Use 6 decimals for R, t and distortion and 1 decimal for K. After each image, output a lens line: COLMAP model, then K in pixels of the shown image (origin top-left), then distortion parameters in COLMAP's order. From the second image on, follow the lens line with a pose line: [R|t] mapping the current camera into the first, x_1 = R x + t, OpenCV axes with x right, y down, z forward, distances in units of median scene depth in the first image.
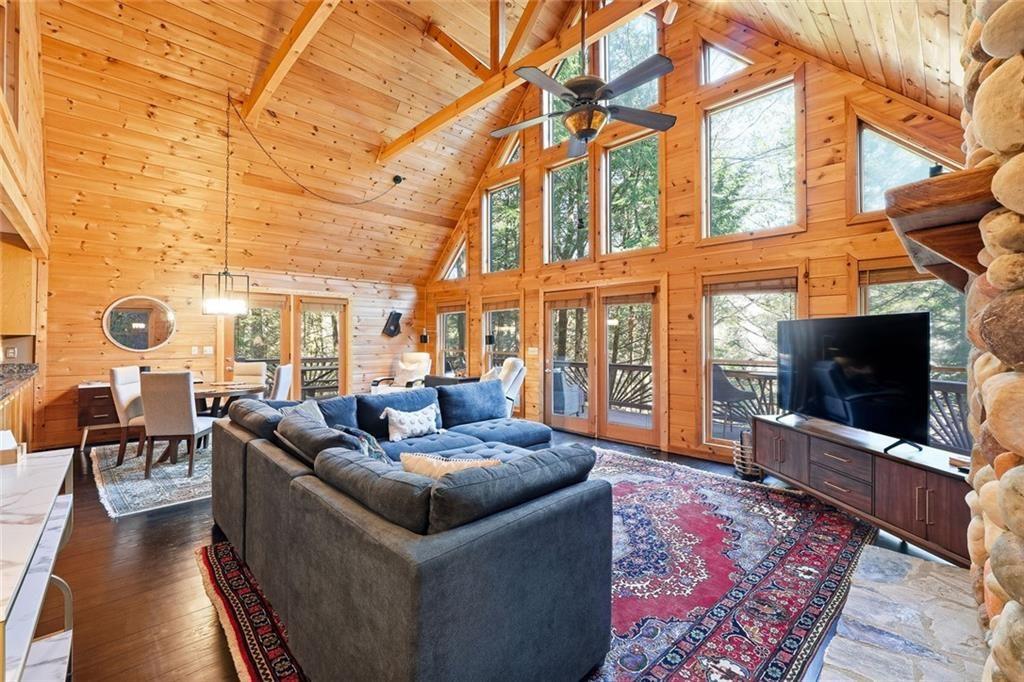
lens RADIAL K [[433.2, 0, 511.6], [0, 433.2, 332.4], [0, 0, 1]] dist [-0.001102, -0.000010]
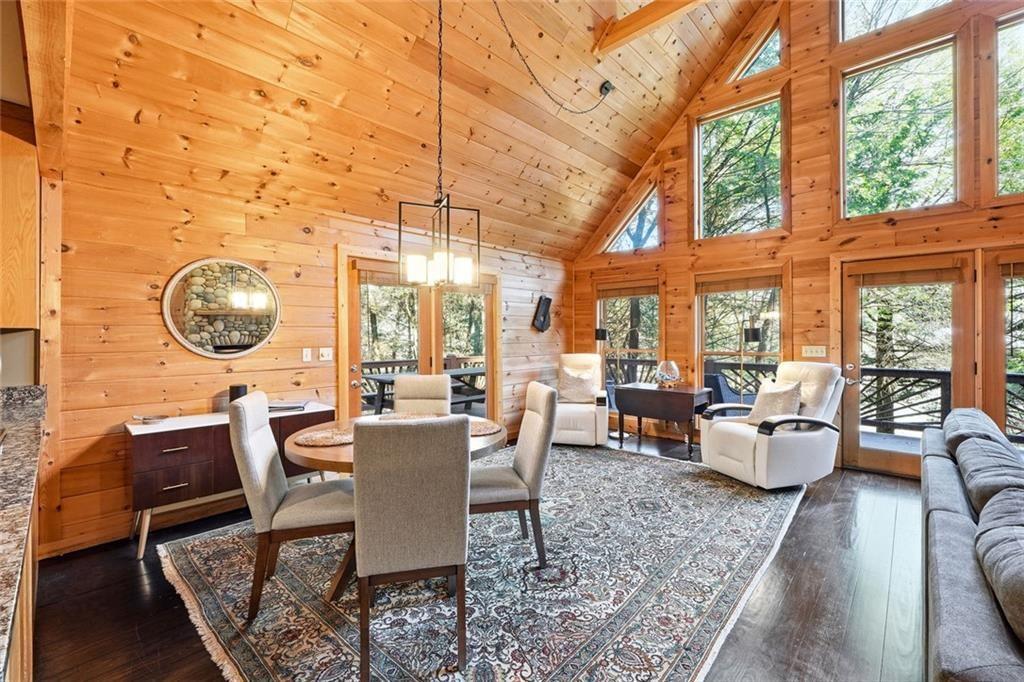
lens RADIAL K [[430.0, 0, 515.5], [0, 430.0, 334.3], [0, 0, 1]] dist [-0.004832, 0.000052]
pose [[0.998871, -0.004411, 0.047300, -0.519764], [0.003679, 0.999872, 0.015551, 0.006087], [-0.047363, -0.015359, 0.998760, 0.435069]]
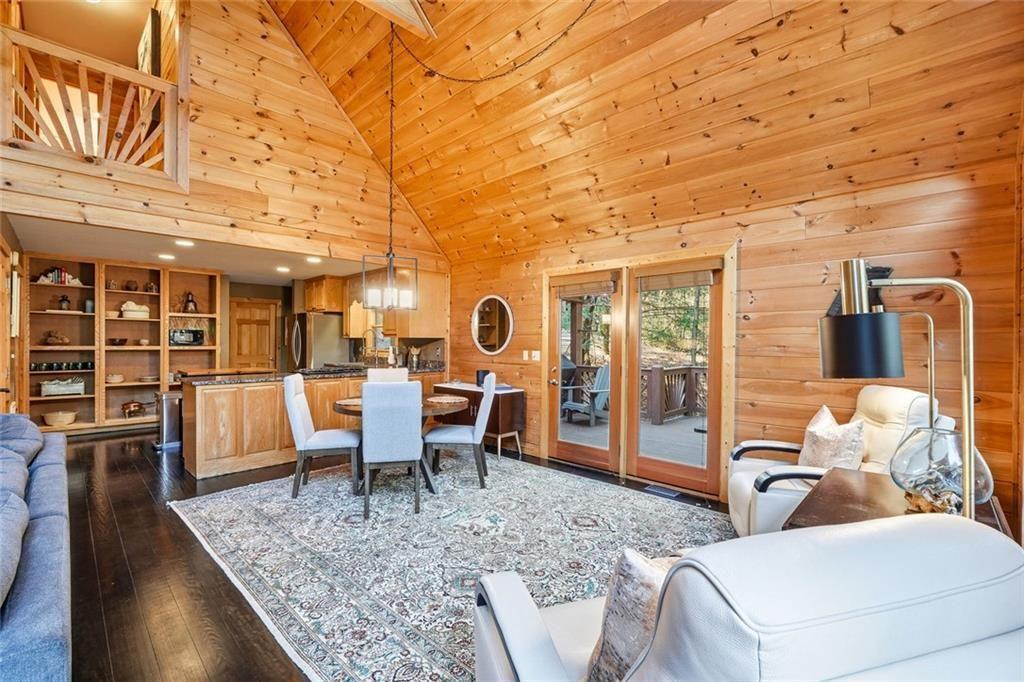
lens RADIAL K [[437.4, 0, 513.1], [0, 437.4, 343.6], [0, 0, 1]] dist [-0.001569, 0.000152]
pose [[0.035133, 0.006078, -0.999364, 0.112500], [0.008902, 0.999940, 0.006394, 0.015607], [0.999343, -0.009121, 0.035077, 1.037807]]
